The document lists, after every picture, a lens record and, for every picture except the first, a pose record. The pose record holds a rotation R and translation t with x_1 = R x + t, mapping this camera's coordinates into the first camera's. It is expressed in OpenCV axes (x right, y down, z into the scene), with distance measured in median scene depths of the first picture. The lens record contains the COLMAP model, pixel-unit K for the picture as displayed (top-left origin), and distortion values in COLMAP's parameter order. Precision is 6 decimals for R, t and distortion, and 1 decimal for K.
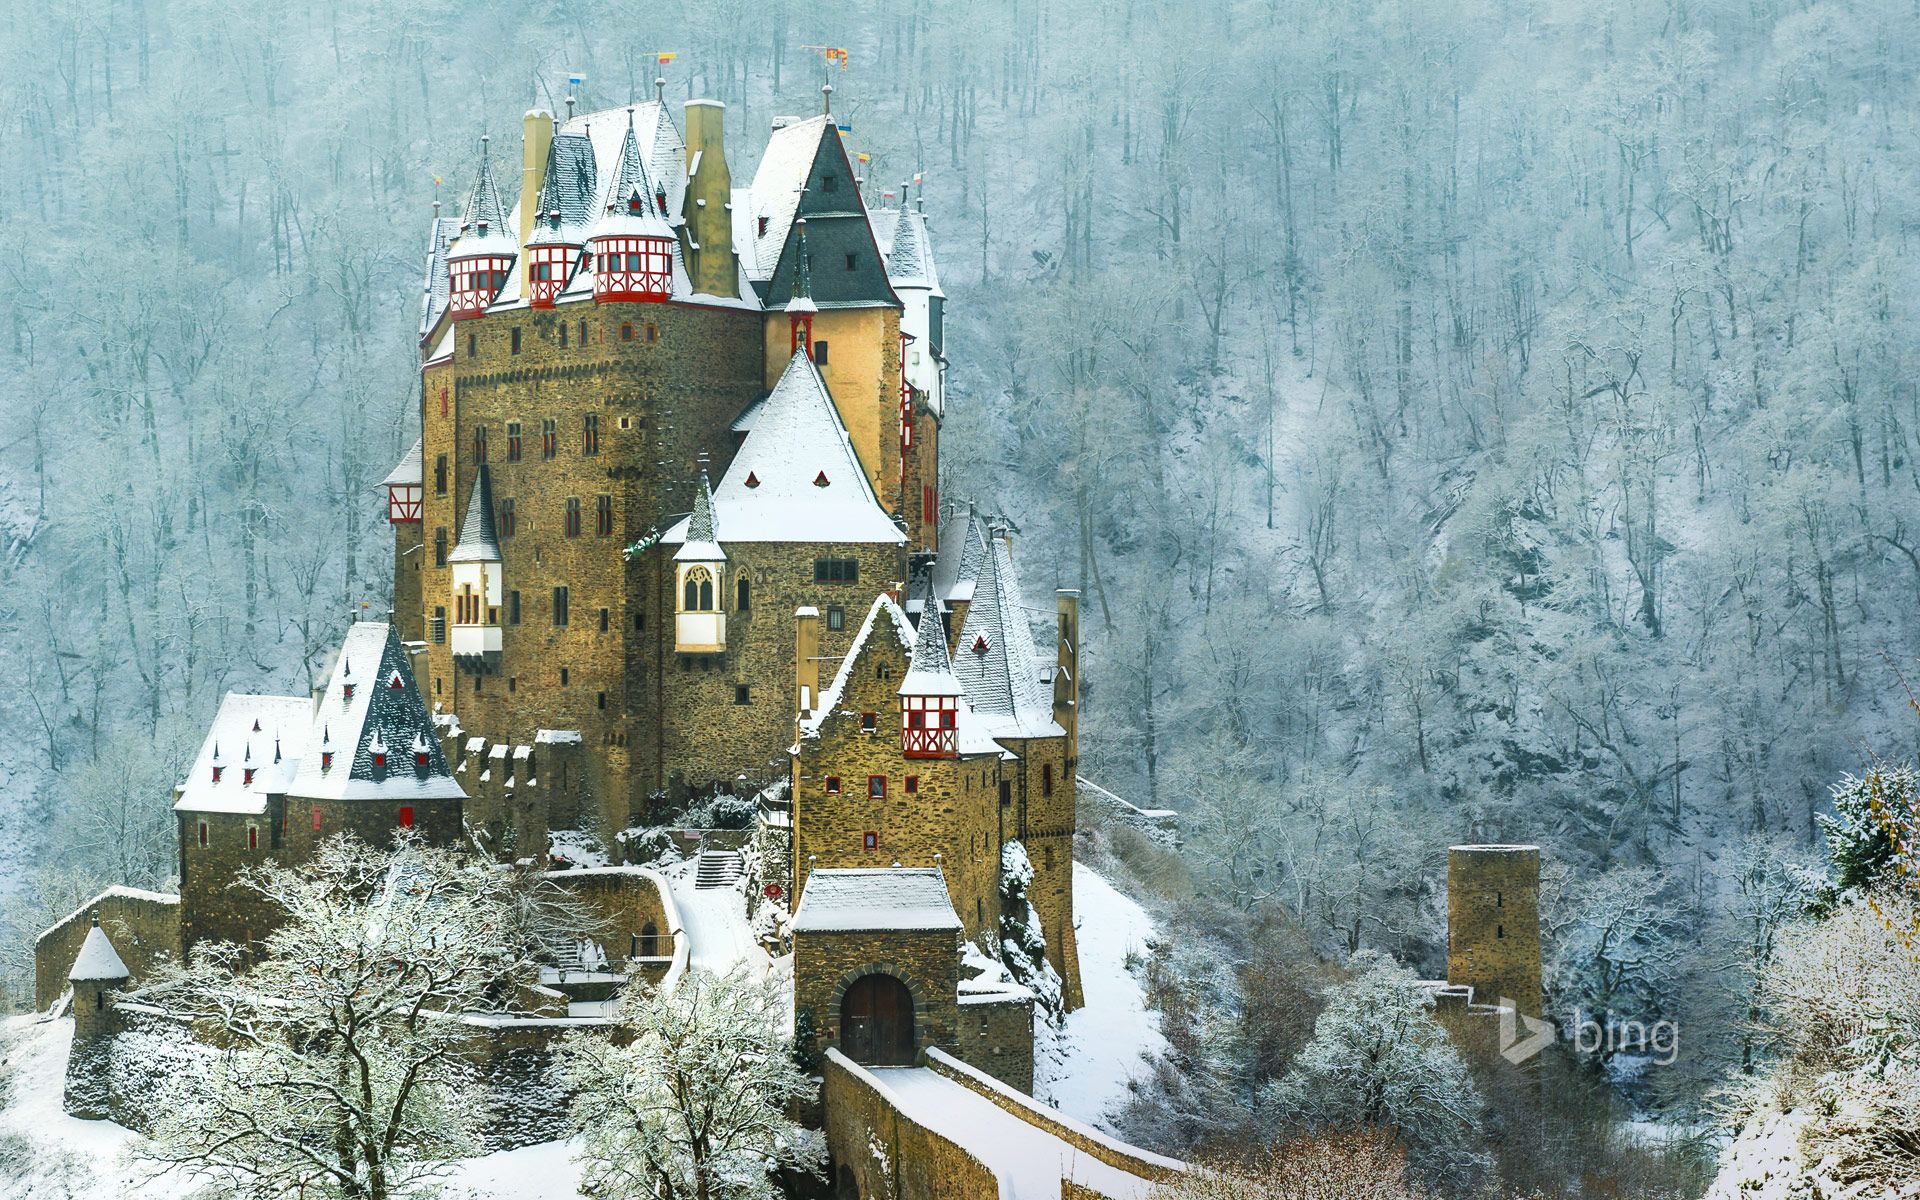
lens RADIAL K [[3846.0, 0, 1043.1], [0, 3846.0, 524.1], [0, 0, 1]] dist [0.049685, -3.640342]
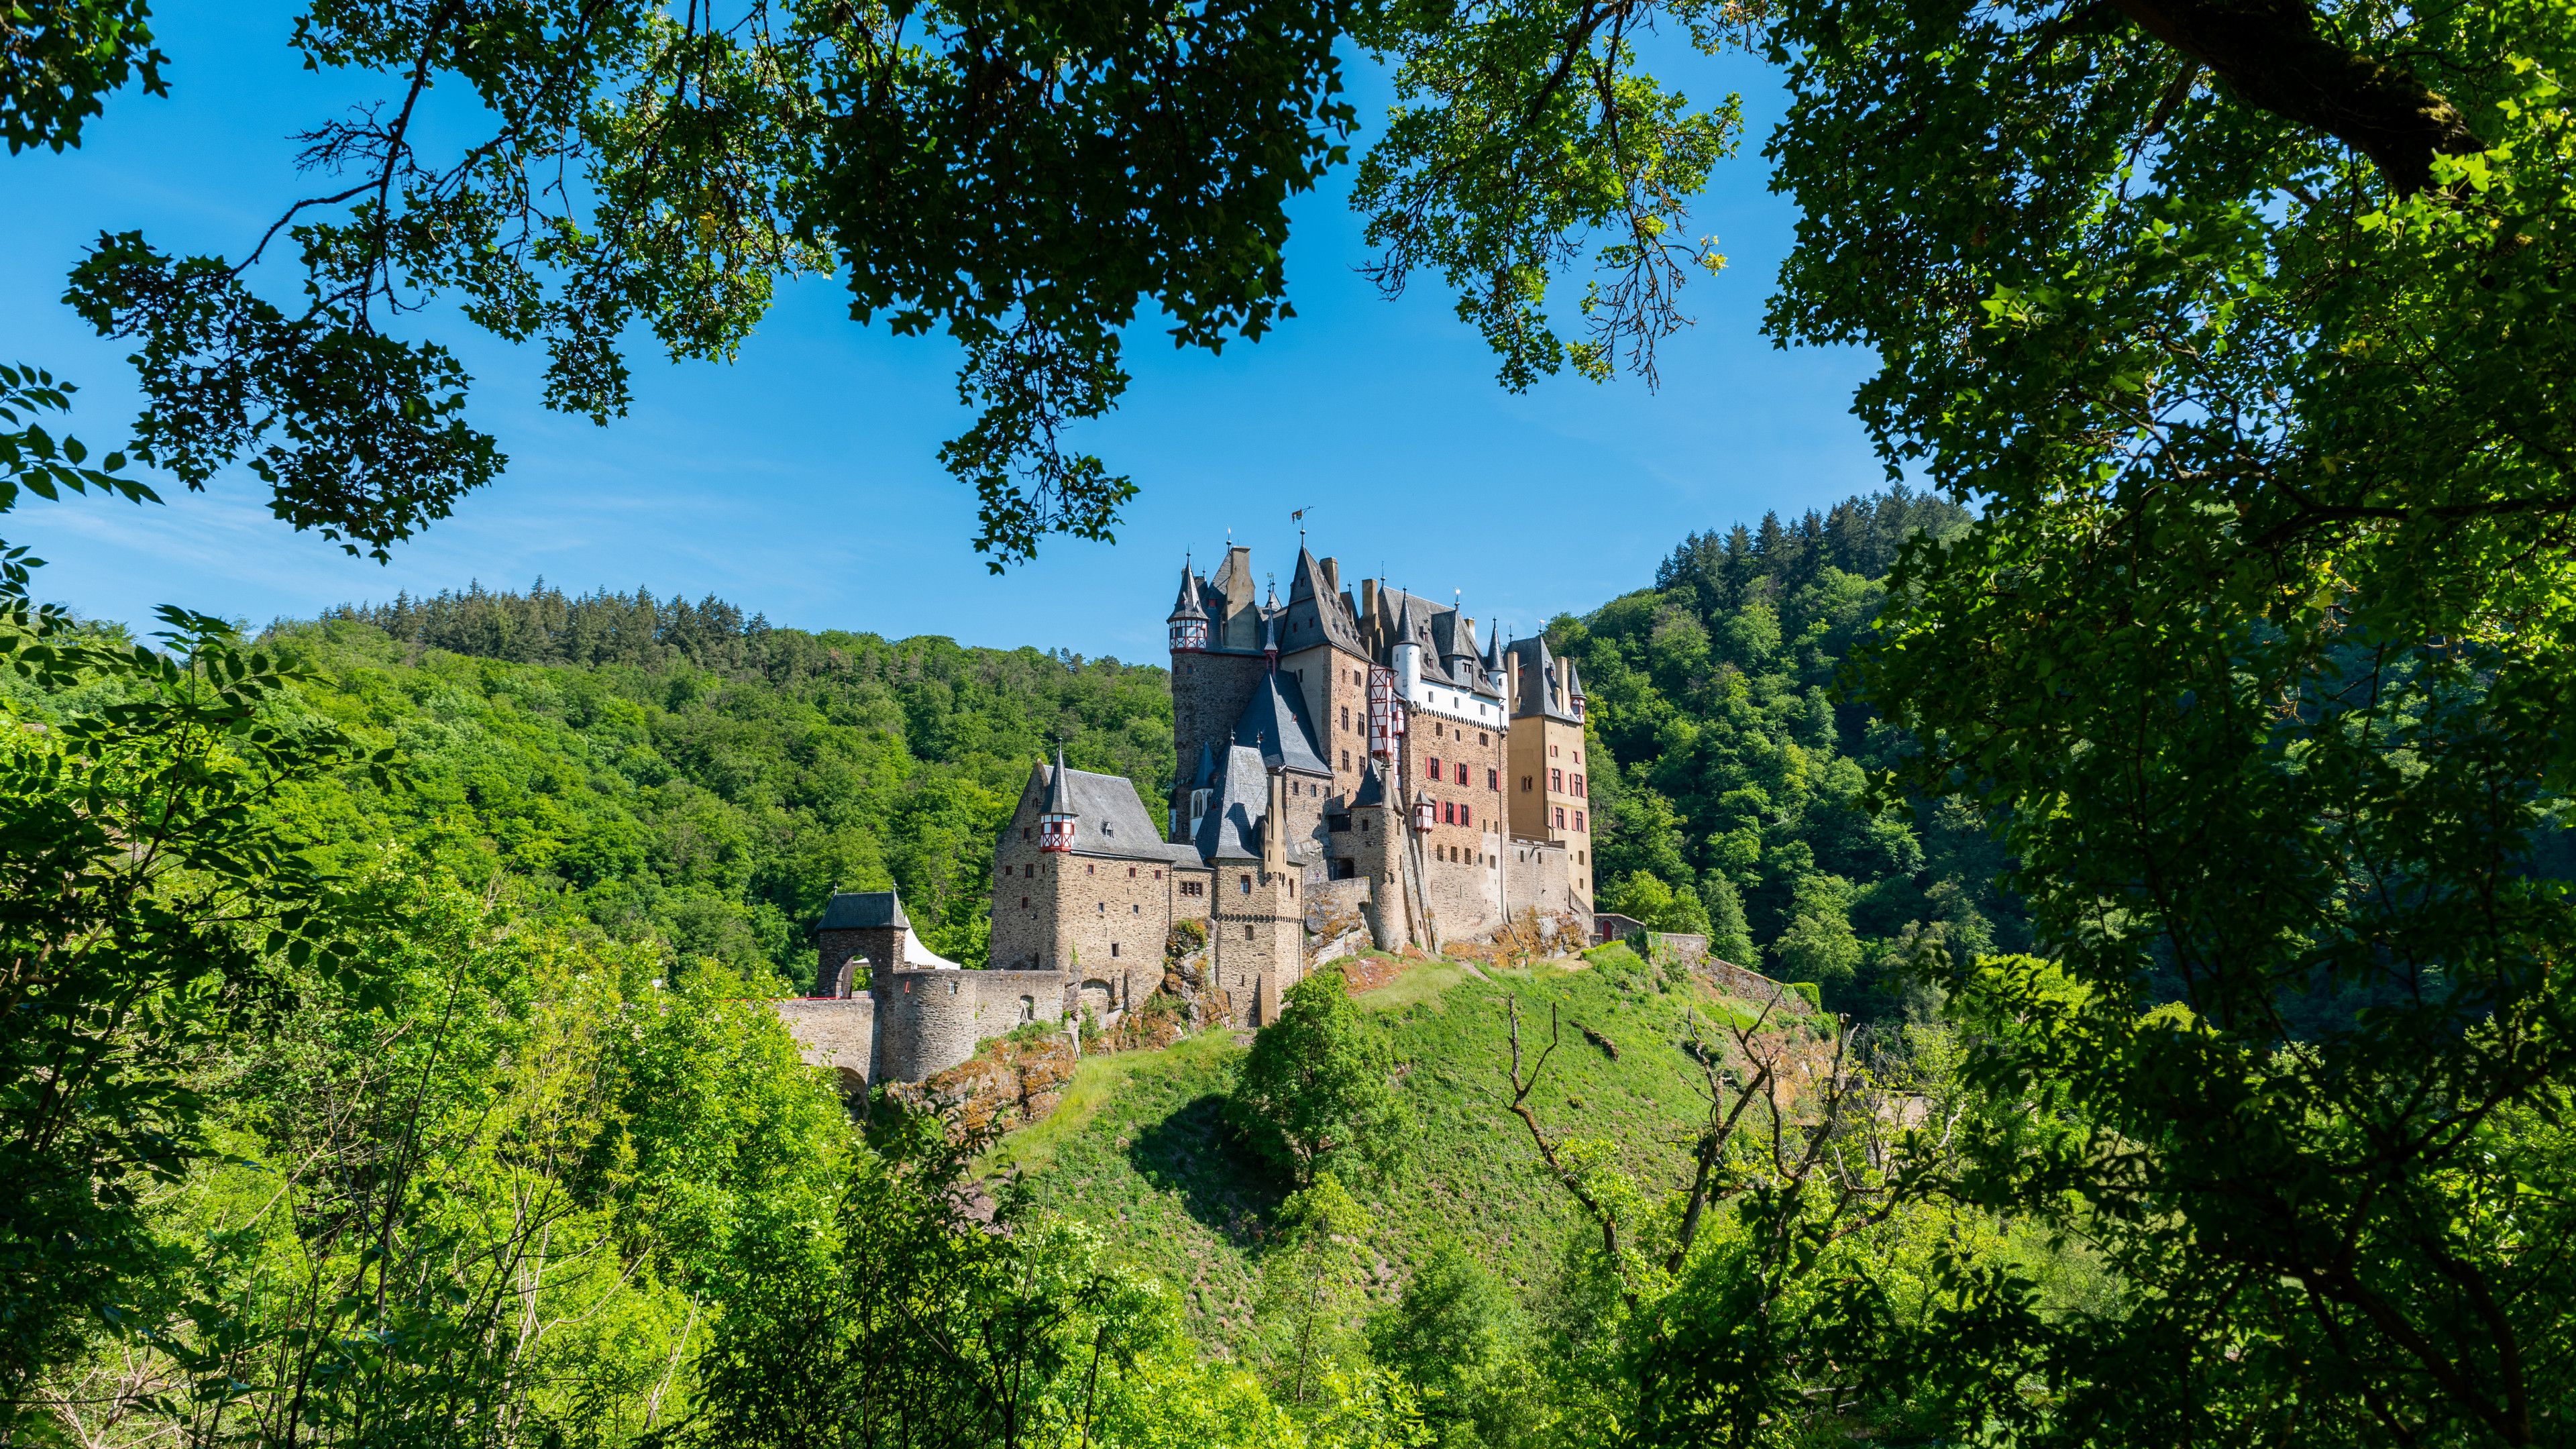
lens RADIAL K [[1719.7, 0, 1290.4], [0, 1719.7, 675.3], [0, 0, 1]] dist [0.001138, 0.000314]
pose [[0.805256, -0.118312, -0.581004, 0.413719], [0.017130, 0.984123, -0.176658, 0.098726], [0.592680, 0.132302, 0.794498, 0.377866]]
